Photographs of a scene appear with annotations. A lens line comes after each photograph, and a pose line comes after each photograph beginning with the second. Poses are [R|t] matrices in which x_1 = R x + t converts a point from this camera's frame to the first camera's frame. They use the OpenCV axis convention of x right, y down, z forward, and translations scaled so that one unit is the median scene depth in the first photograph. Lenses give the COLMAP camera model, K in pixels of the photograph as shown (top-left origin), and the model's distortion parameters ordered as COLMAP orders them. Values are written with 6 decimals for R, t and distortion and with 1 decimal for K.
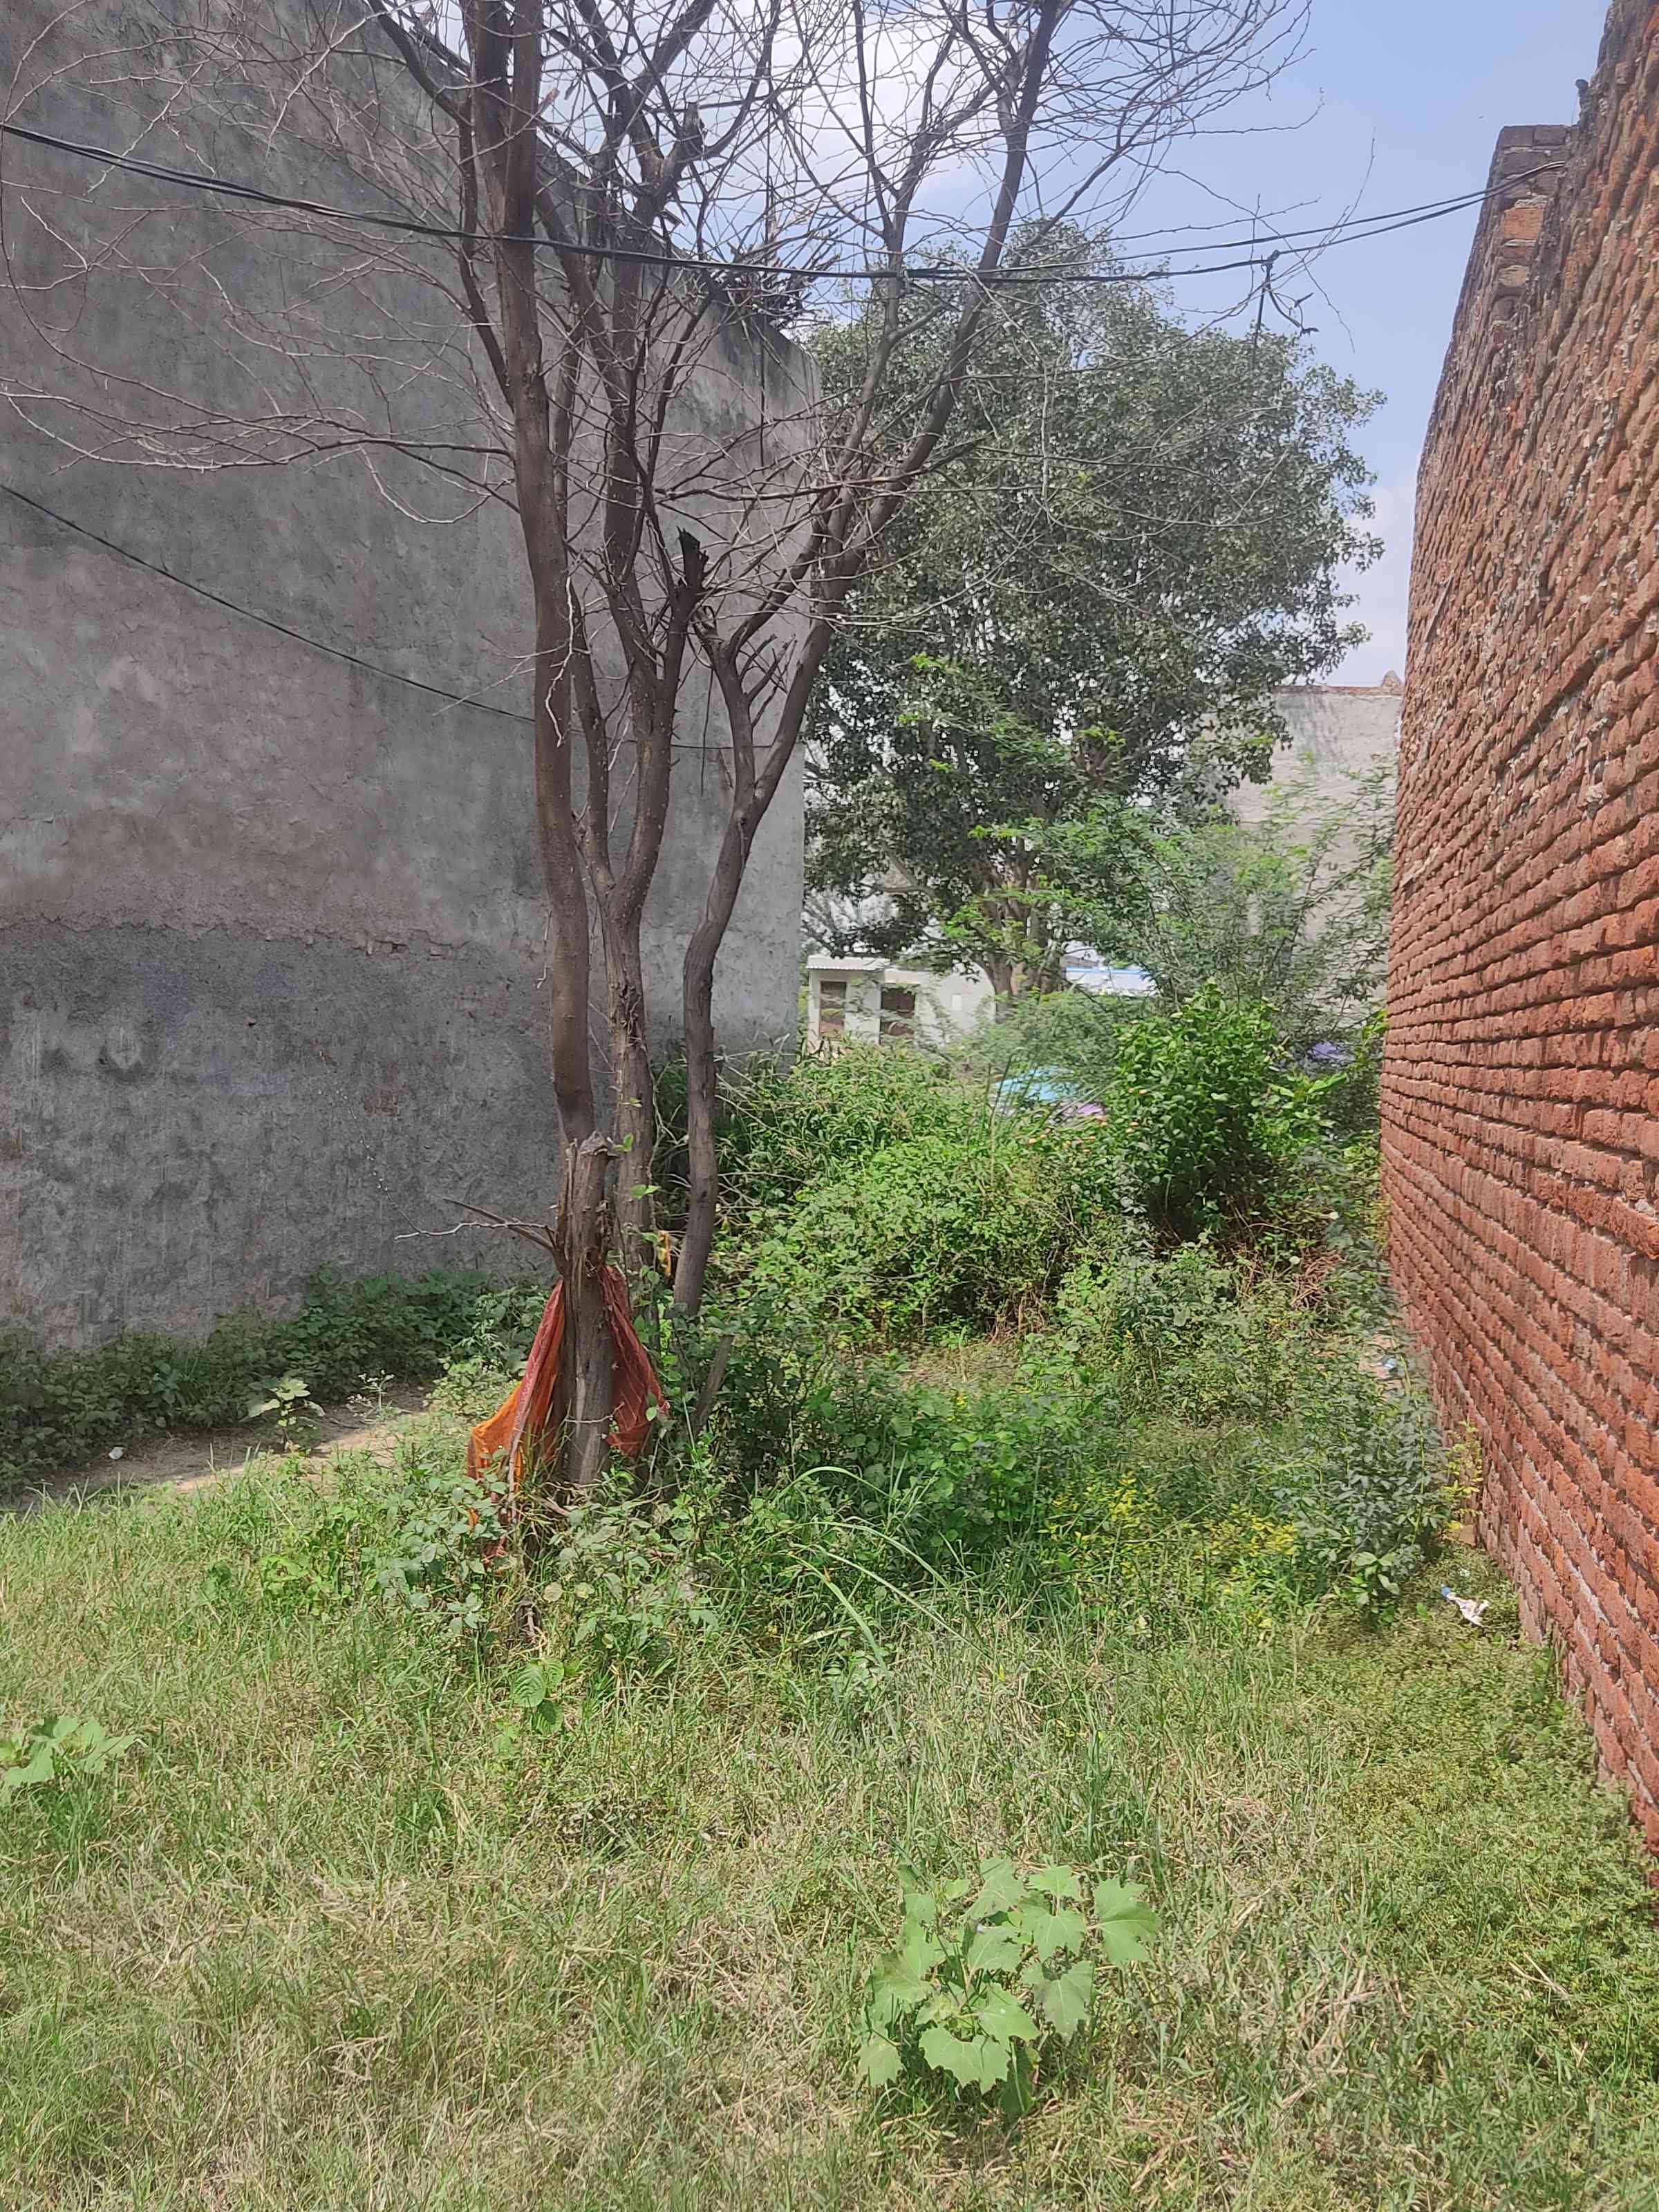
lens RADIAL K [[1845.8, 0, 829.5], [0, 1845.8, 1106.0], [0, 0, 1]] dist [0.018640, -0.065511]
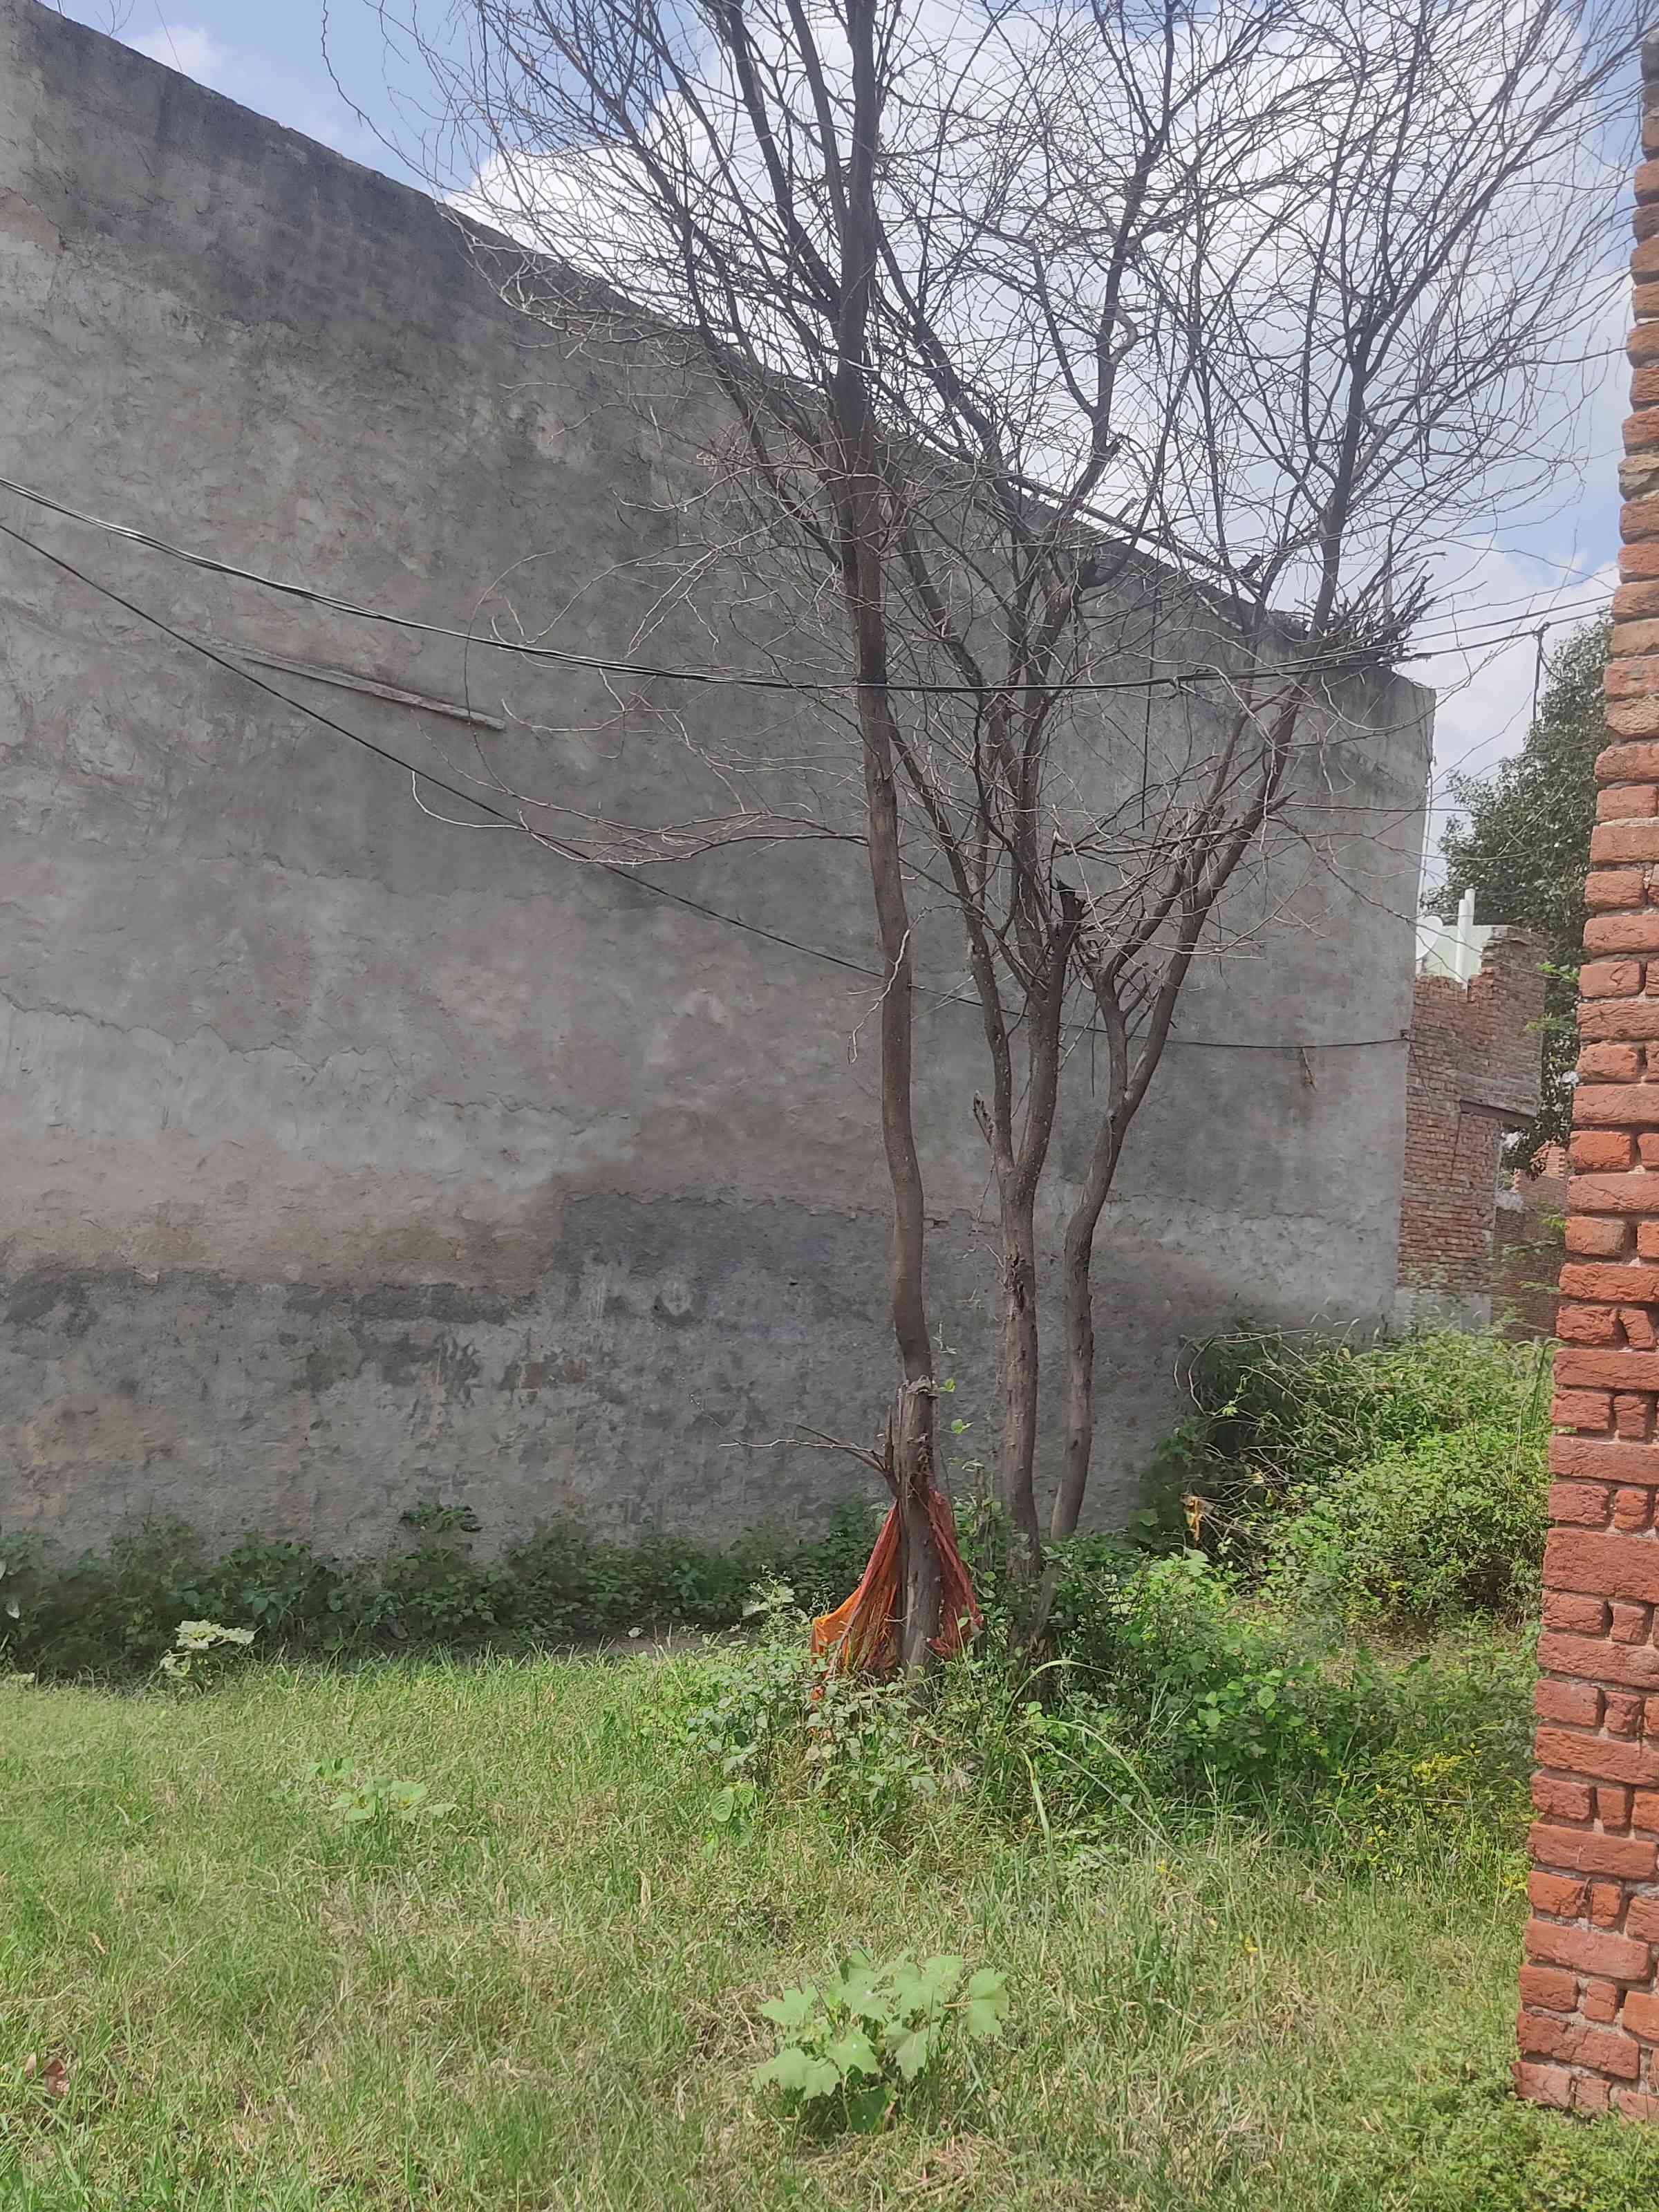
lens RADIAL K [[1707.5, 0, 829.5], [0, 1707.5, 1106.0], [0, 0, 1]] dist [0.003872, 0.004022]
pose [[0.937591, -0.000812, -0.347739, 0.115087], [-0.053706, 0.987661, -0.147110, 0.004300], [0.343568, 0.156605, 0.925979, -0.044431]]
